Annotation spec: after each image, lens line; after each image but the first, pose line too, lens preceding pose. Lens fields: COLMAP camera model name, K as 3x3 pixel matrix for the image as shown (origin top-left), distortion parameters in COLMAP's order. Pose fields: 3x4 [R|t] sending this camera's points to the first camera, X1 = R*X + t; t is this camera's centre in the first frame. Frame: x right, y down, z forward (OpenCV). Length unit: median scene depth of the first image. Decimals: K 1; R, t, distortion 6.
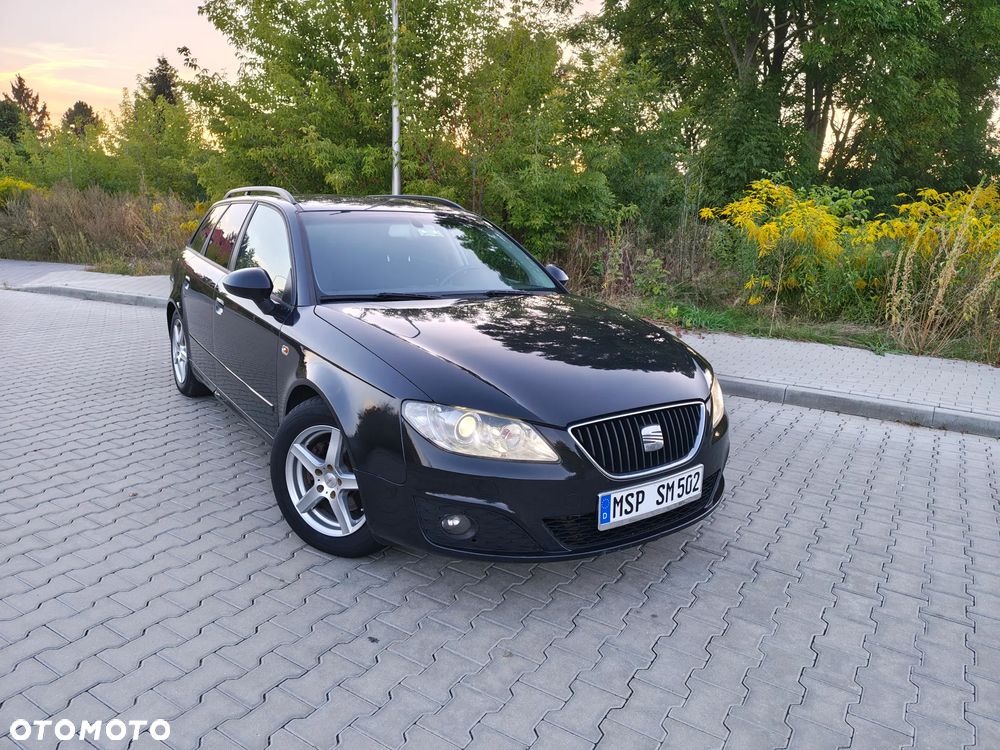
lens RADIAL K [[681.2, 0, 505.3], [0, 681.2, 374.4], [0, 0, 1]] dist [0.066927, -0.076831]
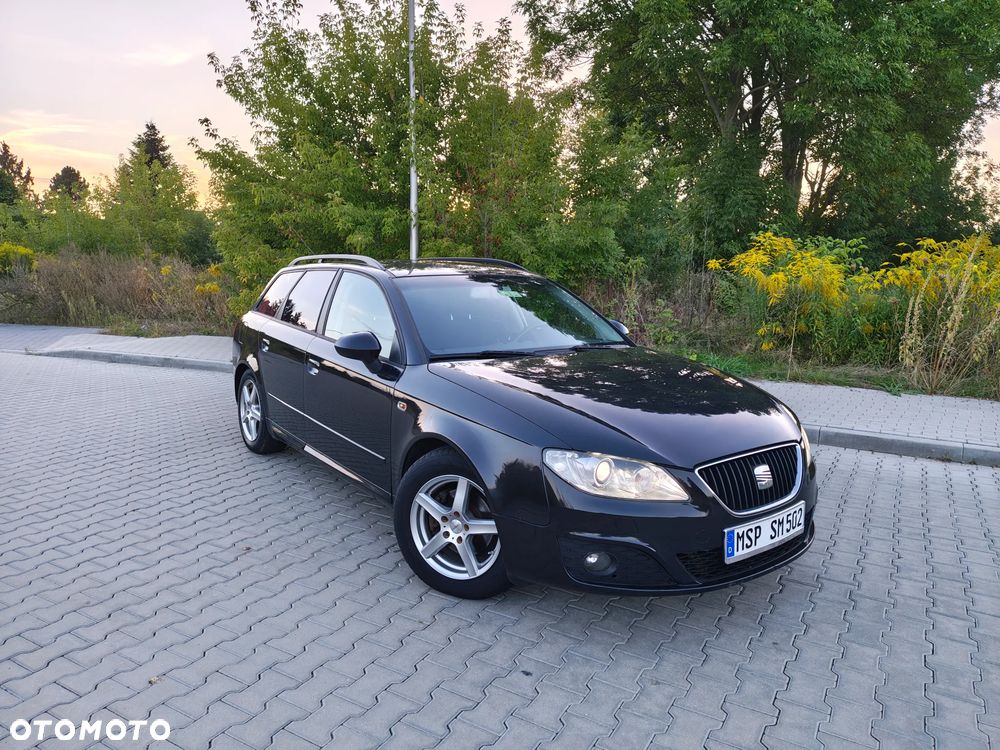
lens RADIAL K [[680.4, 0, 512.1], [0, 680.4, 375.0], [0, 0, 1]] dist [0.058977, -0.062183]
pose [[0.999201, -0.026981, 0.029495, -0.110900], [0.029031, 0.997022, -0.071441, -0.001614], [-0.027479, 0.072240, 0.997009, -0.049357]]
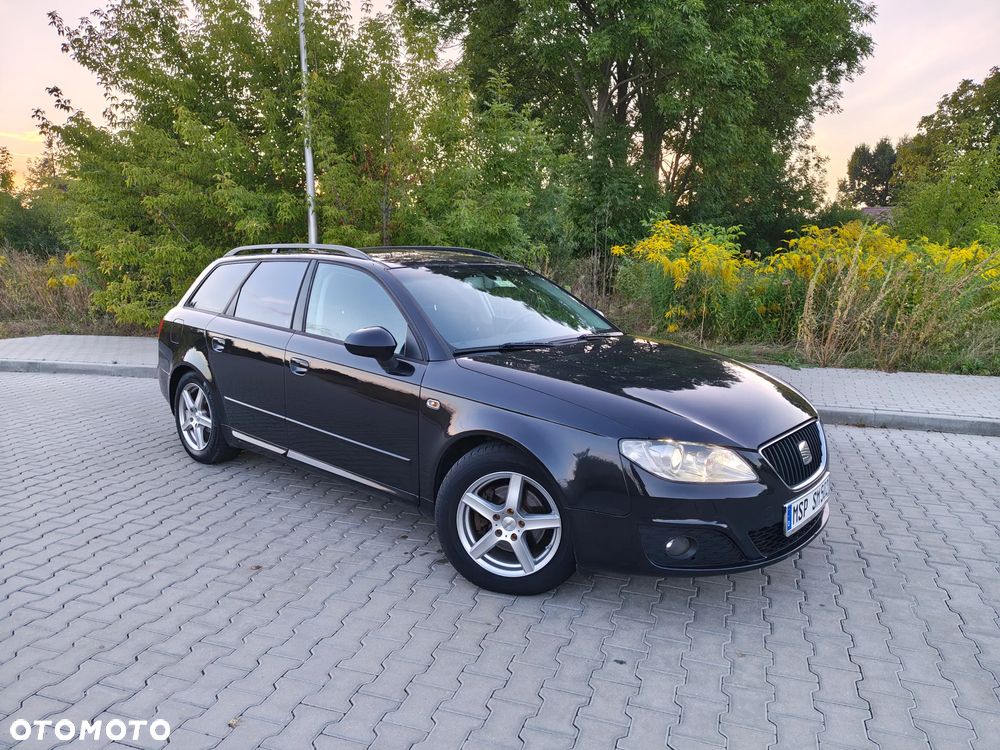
lens RADIAL K [[683.8, 0, 519.9], [0, 683.8, 378.6], [0, 0, 1]] dist [0.044334, -0.040582]
pose [[0.970478, -0.072816, 0.229933, -0.266817], [0.083154, 0.995901, -0.035585, -0.016108], [-0.226400, 0.053654, 0.972556, -0.021097]]
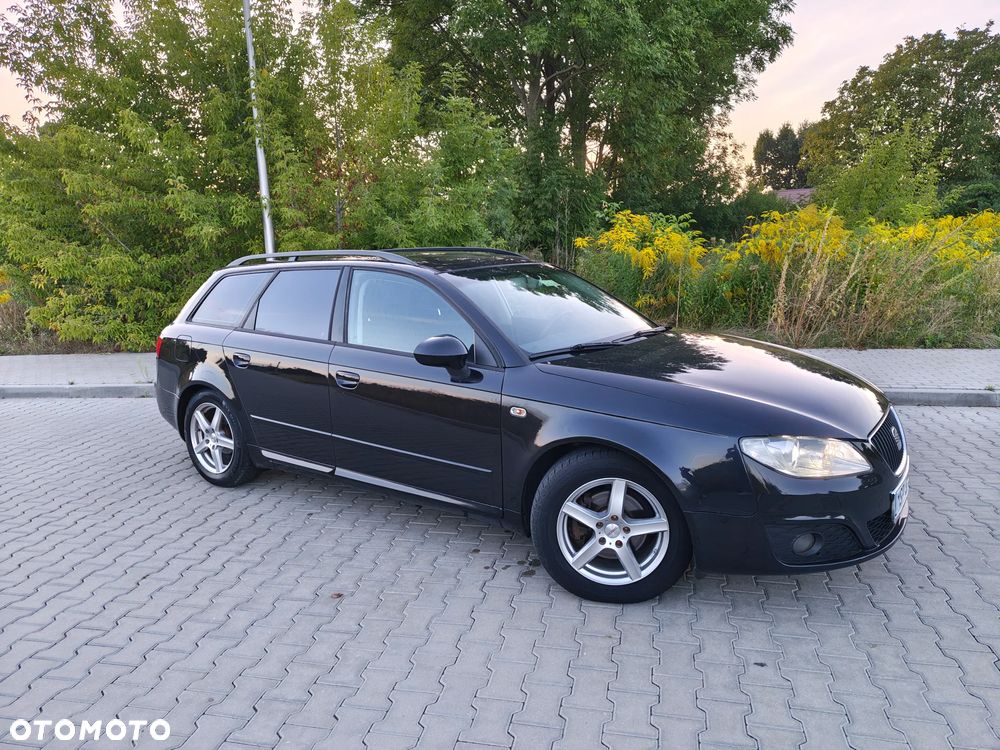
lens RADIAL K [[680.4, 0, 512.1], [0, 680.4, 375.0], [0, 0, 1]] dist [0.058977, -0.062183]
pose [[0.939847, -0.128049, 0.316687, -0.396579], [0.141543, 0.989733, -0.019875, -0.044132], [-0.310891, 0.063505, 0.948322, 0.036185]]
